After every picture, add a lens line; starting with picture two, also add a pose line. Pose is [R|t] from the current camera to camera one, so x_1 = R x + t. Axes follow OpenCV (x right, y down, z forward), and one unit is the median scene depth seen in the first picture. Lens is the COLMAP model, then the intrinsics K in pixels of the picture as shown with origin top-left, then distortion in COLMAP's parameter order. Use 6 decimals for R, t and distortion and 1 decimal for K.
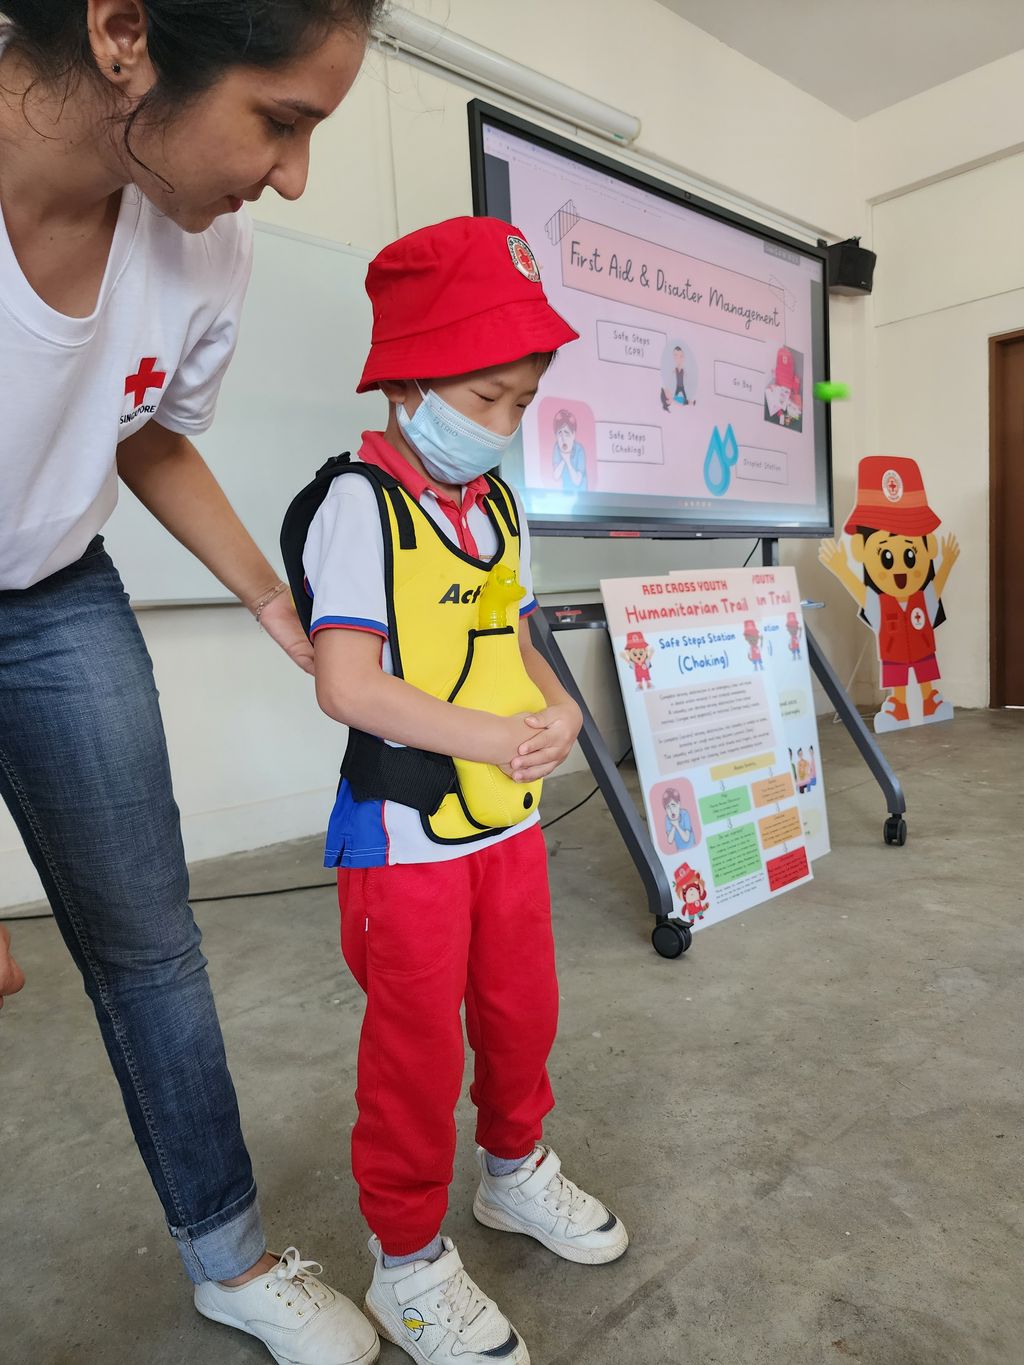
lens RADIAL K [[934.9, 0, 516.2], [0, 934.9, 686.4], [0, 0, 1]] dist [0.056424, -0.057805]
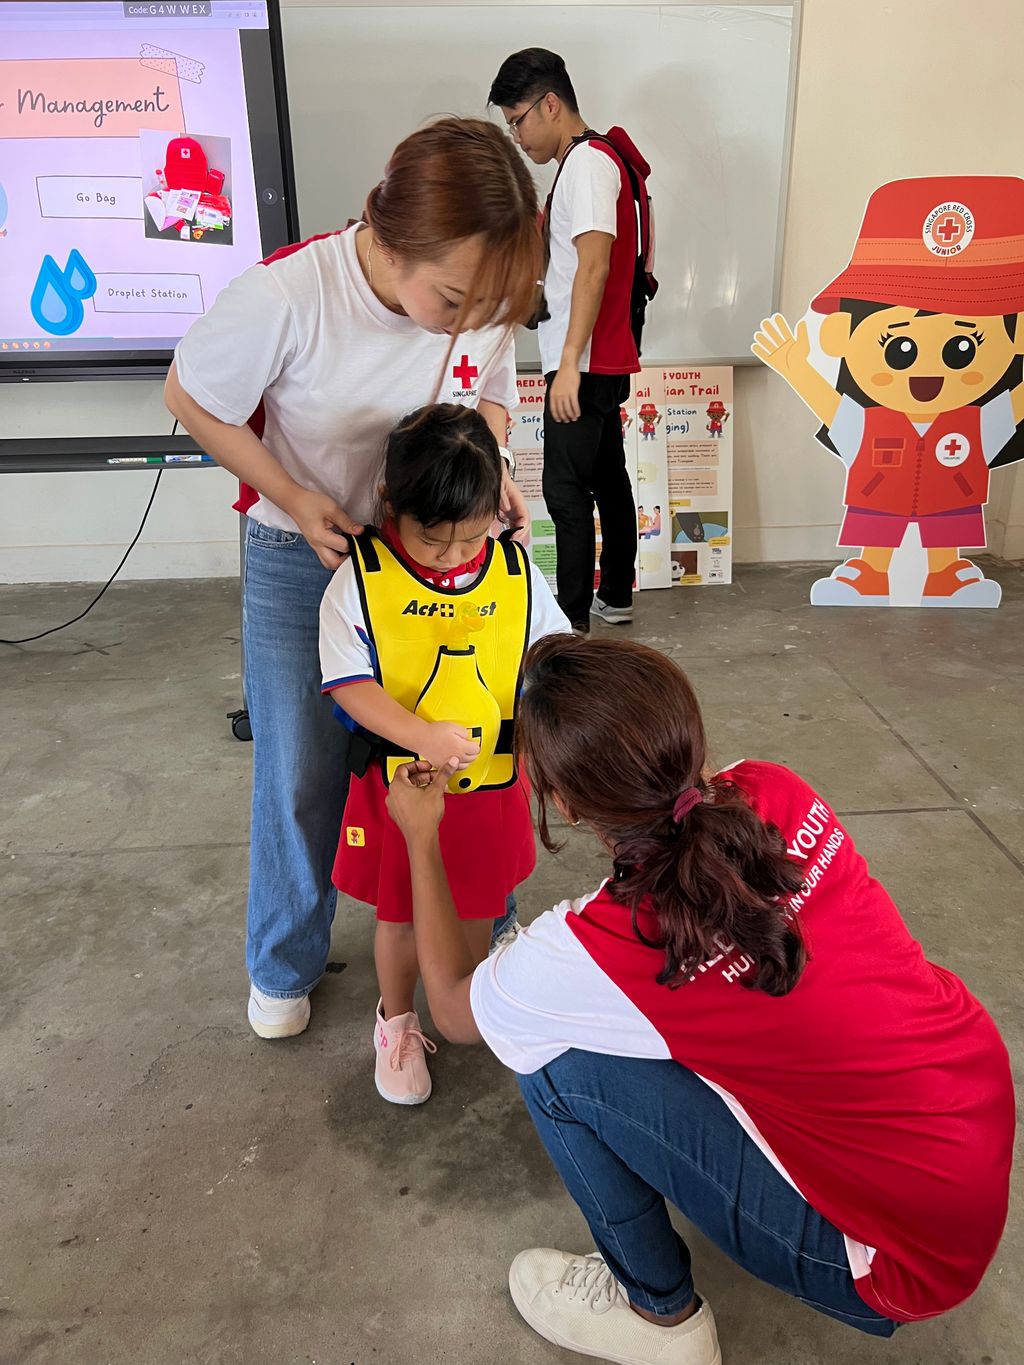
lens RADIAL K [[1051.2, 0, 513.1], [0, 1051.2, 696.1], [0, 0, 1]] dist [0.011118, -0.008931]
pose [[0.765978, 0.283165, -0.577145, 1.371282], [-0.083471, 0.933974, 0.347454, -0.291396], [0.637425, -0.217967, 0.739040, 0.470843]]
